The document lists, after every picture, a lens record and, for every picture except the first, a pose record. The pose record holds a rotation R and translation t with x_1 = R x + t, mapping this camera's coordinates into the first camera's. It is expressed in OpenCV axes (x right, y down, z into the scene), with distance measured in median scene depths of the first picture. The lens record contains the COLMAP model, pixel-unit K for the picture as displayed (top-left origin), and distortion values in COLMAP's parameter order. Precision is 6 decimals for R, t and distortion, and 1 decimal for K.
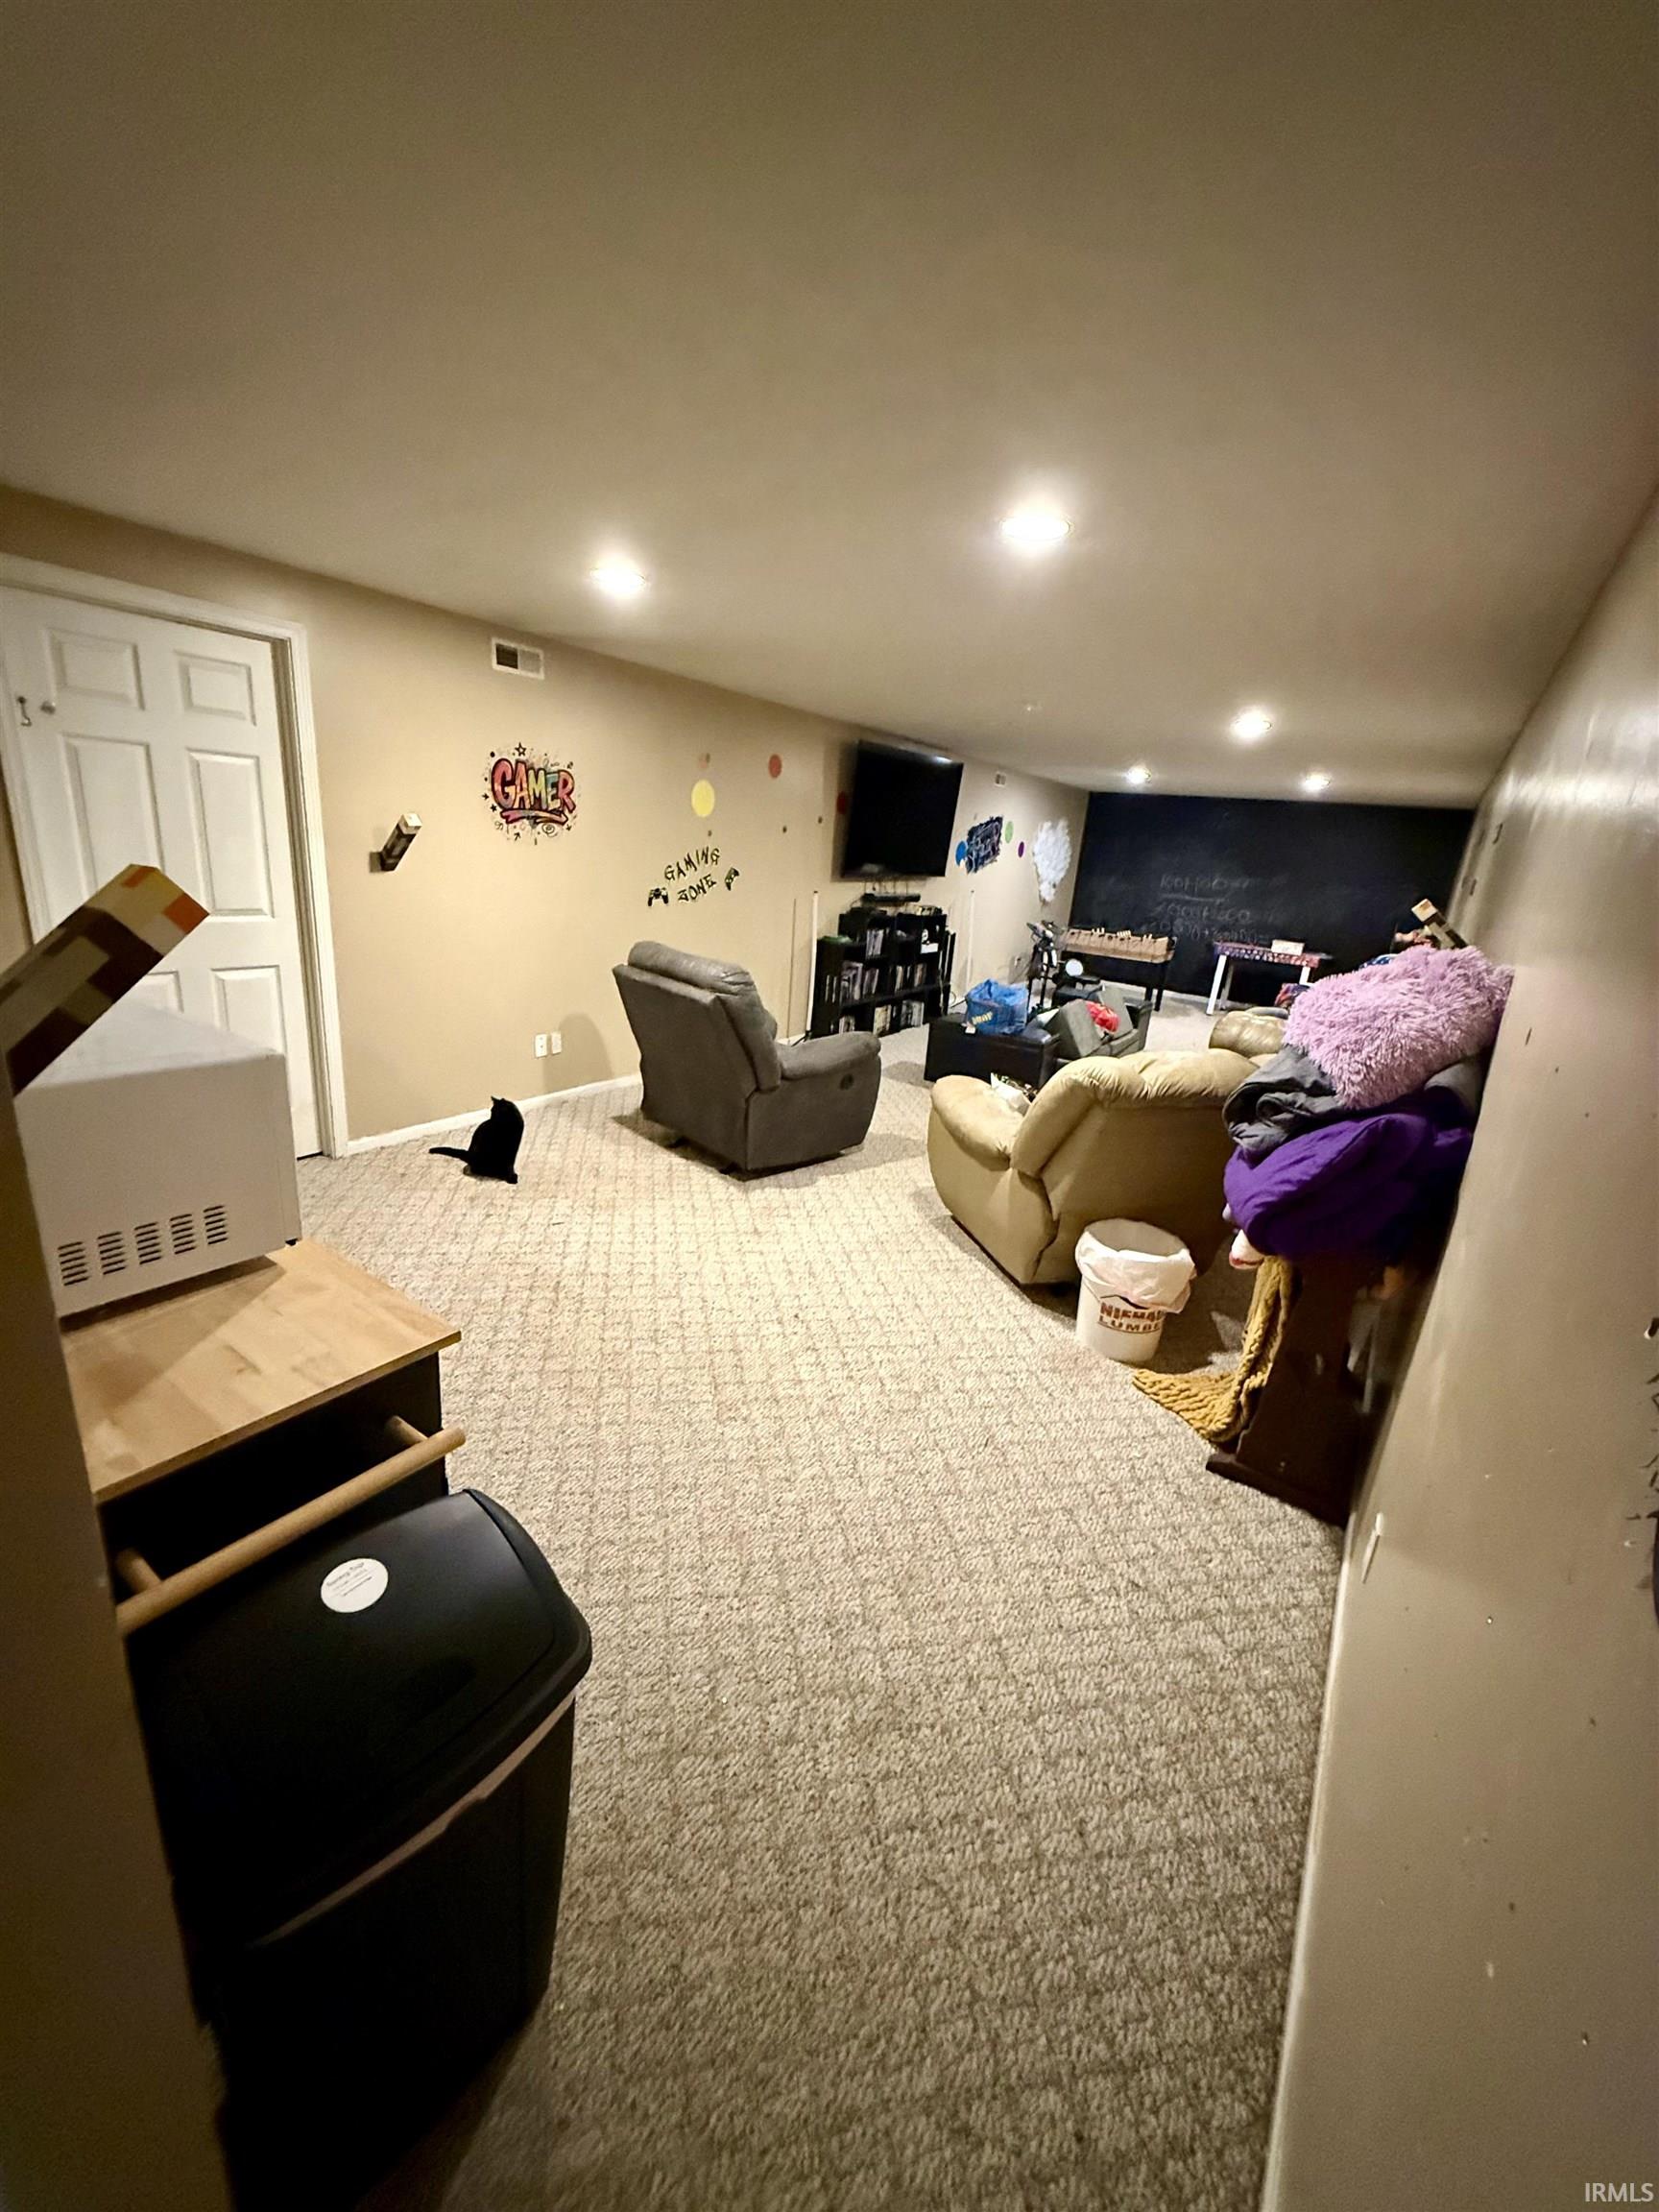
lens RADIAL K [[875.4, 0, 831.7], [0, 875.4, 1102.5], [0, 0, 1]] dist [0.001906, -0.000228]
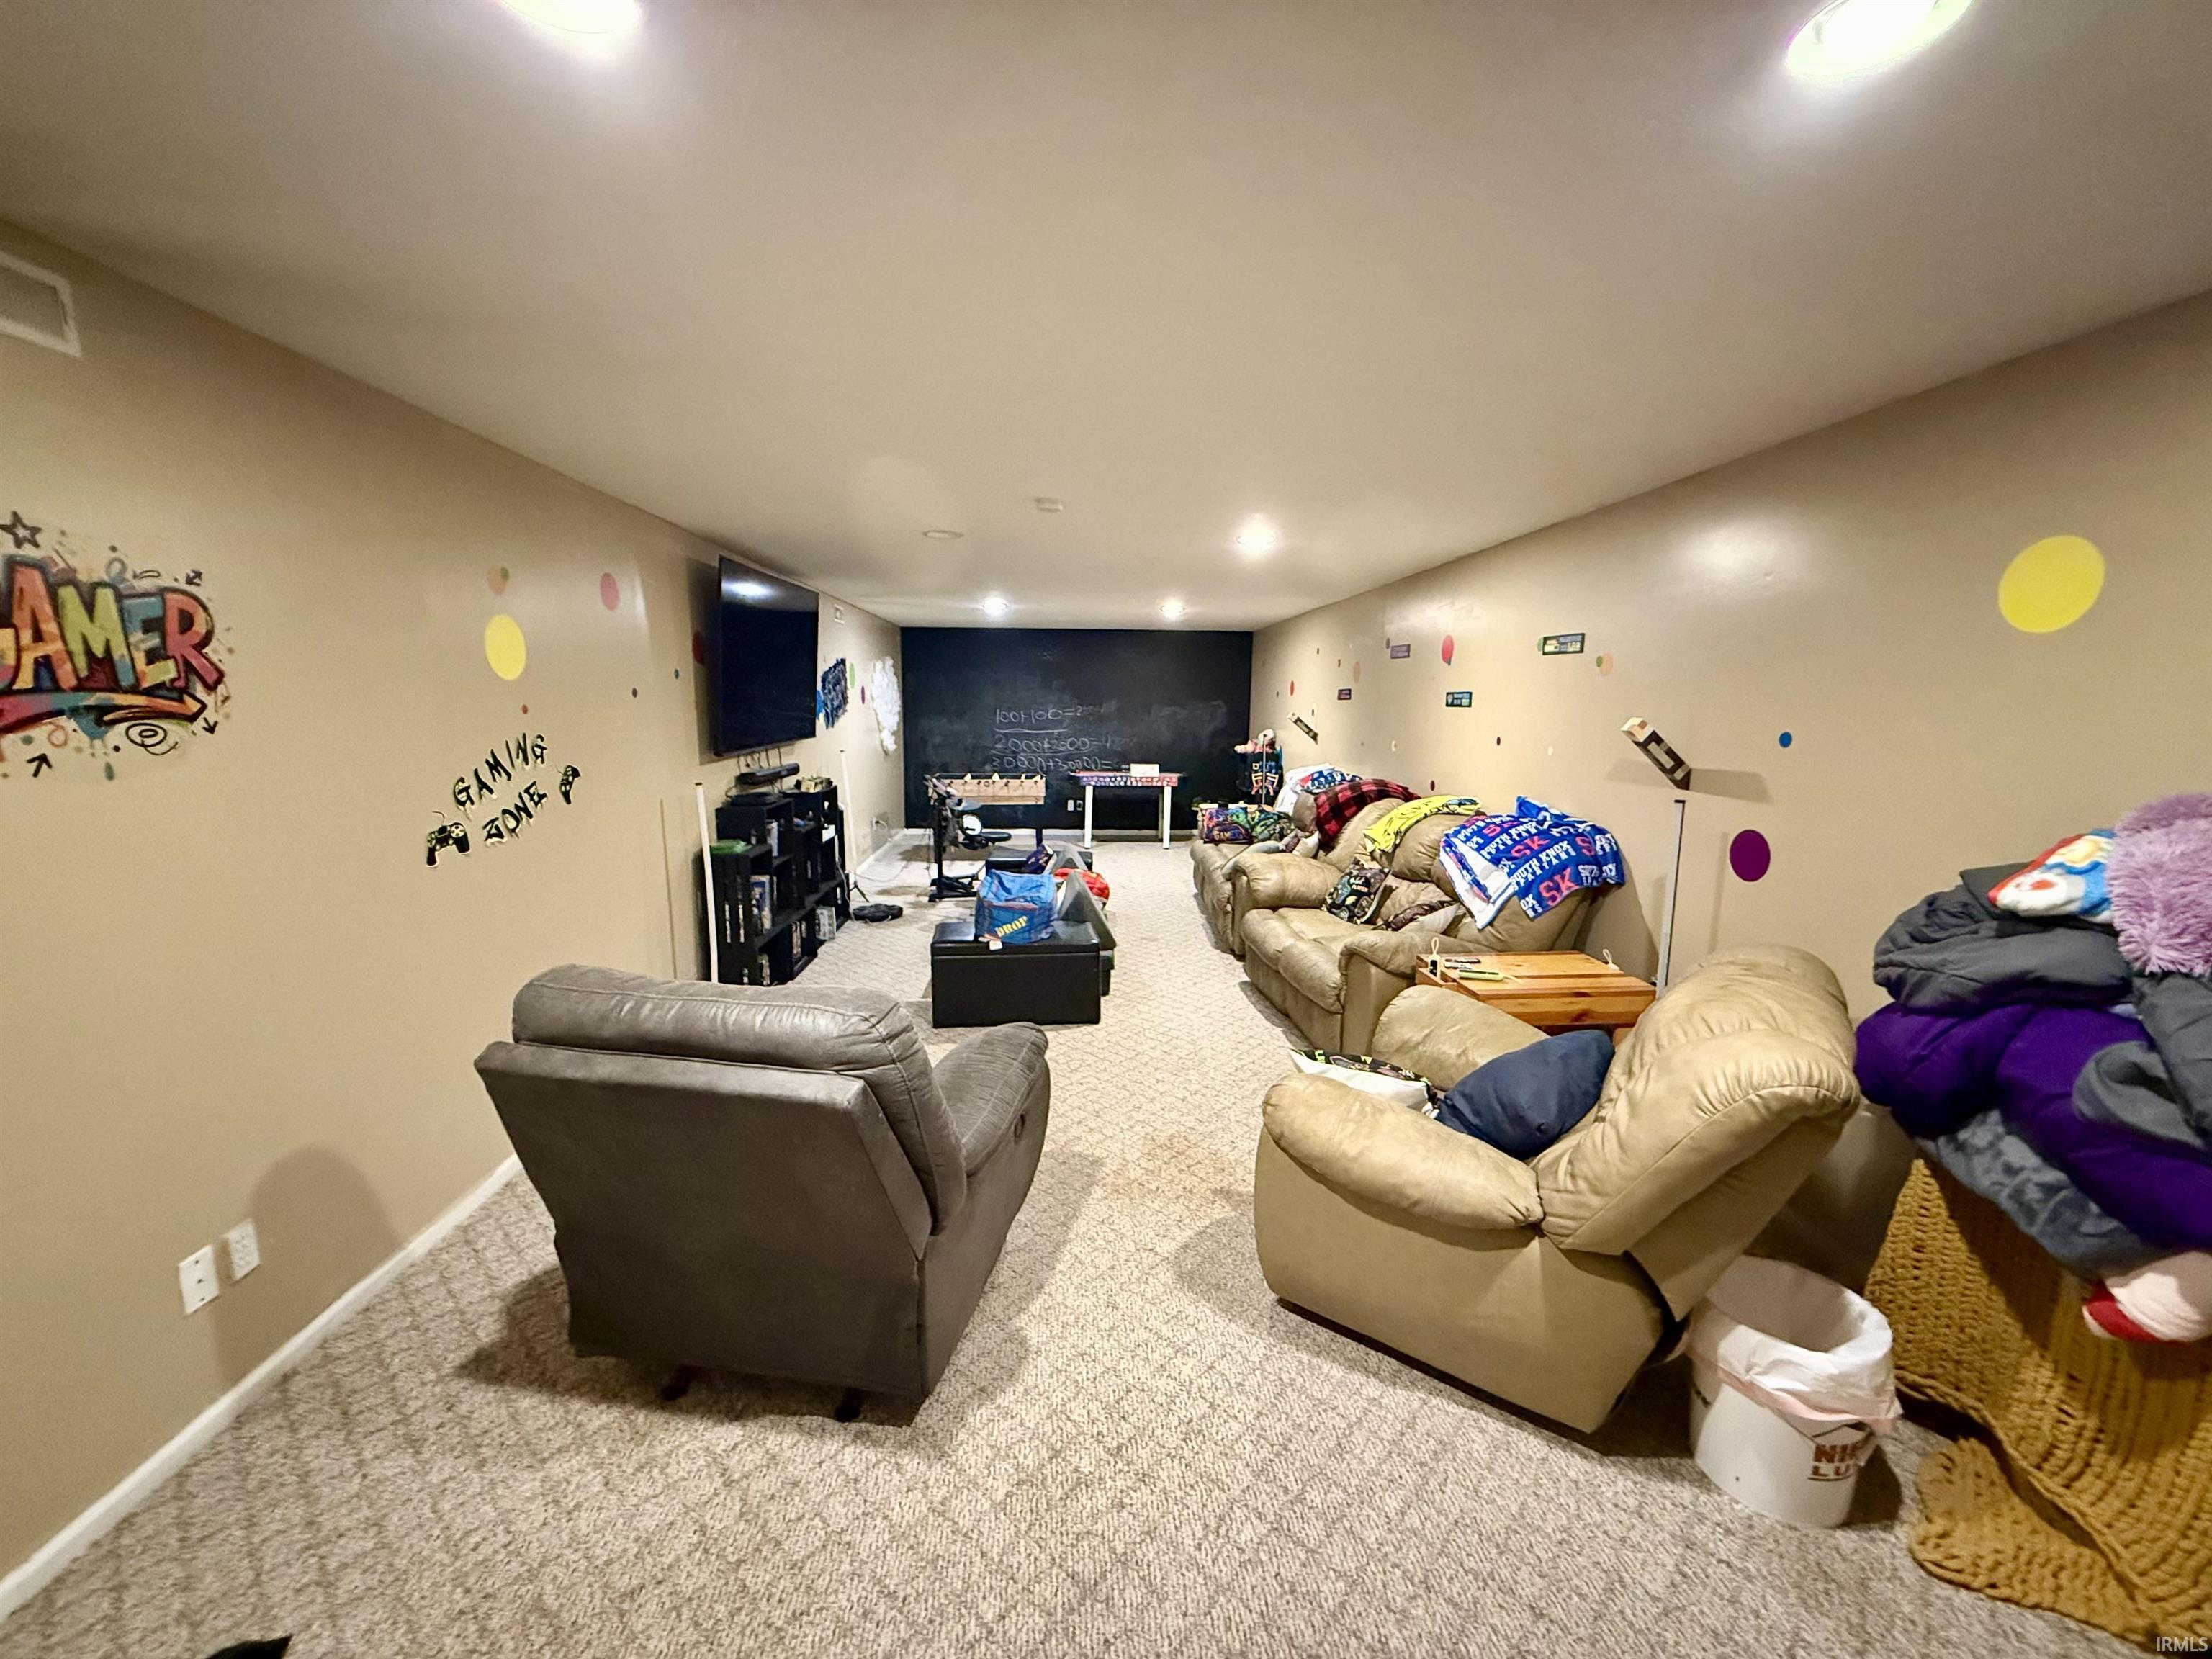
lens RADIAL K [[875.4, 0, 1105.3], [0, 875.4, 829.9], [0, 0, 1]] dist [0.001906, -0.000228]
pose [[0.803165, -0.161855, 0.573349, -0.168160], [0.229024, 0.972317, -0.046341, -0.123943], [-0.549976, 0.168530, 0.818000, 0.361771]]
